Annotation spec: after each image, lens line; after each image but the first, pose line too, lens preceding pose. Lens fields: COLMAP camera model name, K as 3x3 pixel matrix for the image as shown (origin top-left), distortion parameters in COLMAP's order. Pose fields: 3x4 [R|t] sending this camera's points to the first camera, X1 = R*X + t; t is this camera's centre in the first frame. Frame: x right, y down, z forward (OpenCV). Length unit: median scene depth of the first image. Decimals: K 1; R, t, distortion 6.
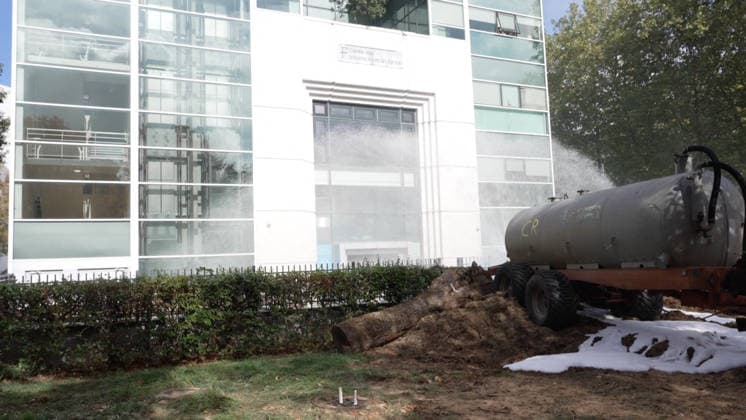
lens RADIAL K [[579.5, 0, 373.0], [0, 579.5, 210.0], [0, 0, 1]] dist [-0.030727, -0.000104]
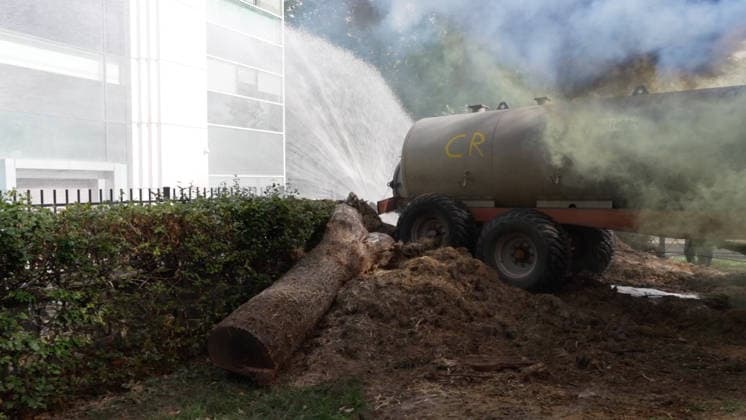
lens RADIAL K [[582.8, 0, 373.0], [0, 582.8, 210.0], [0, 0, 1]] dist [-0.008085, 0.002184]
pose [[0.802829, 0.012473, 0.596078, -0.118282], [-0.078383, 0.993311, 0.084786, 0.031943], [-0.591034, -0.114791, 0.798437, 0.291479]]
